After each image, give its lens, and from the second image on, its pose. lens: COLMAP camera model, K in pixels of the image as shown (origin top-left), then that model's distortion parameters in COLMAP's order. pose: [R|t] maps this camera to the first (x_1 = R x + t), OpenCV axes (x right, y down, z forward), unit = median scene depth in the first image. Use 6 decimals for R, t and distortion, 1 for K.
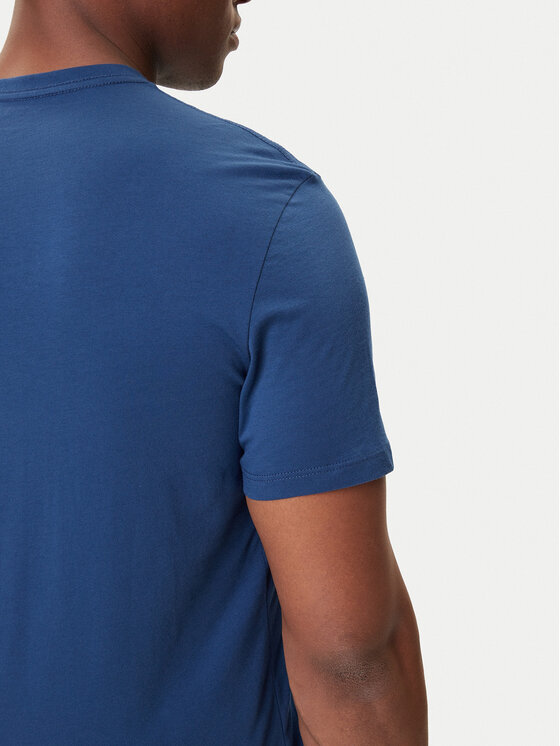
lens RADIAL K [[1186.9, 0, 277.2], [0, 1186.9, 369.2], [0, 0, 1]] dist [0.003765, 0.000000]
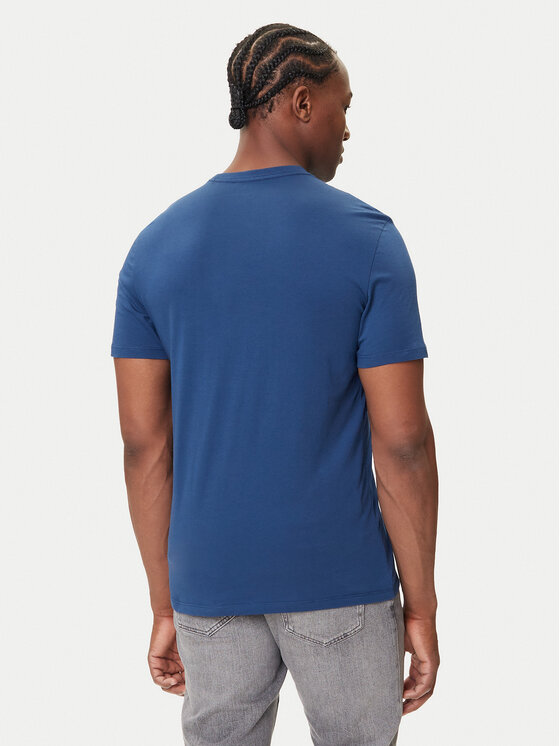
lens RADIAL K [[858.7, 0, 283.7], [0, 858.7, 375.4], [0, 0, 1]] dist [0.034020, 0.000000]
pose [[0.998198, 0.011158, 0.058957, -0.250993], [-0.007825, 0.998373, -0.056475, 0.206520], [-0.059491, 0.055912, 0.996662, -0.513201]]
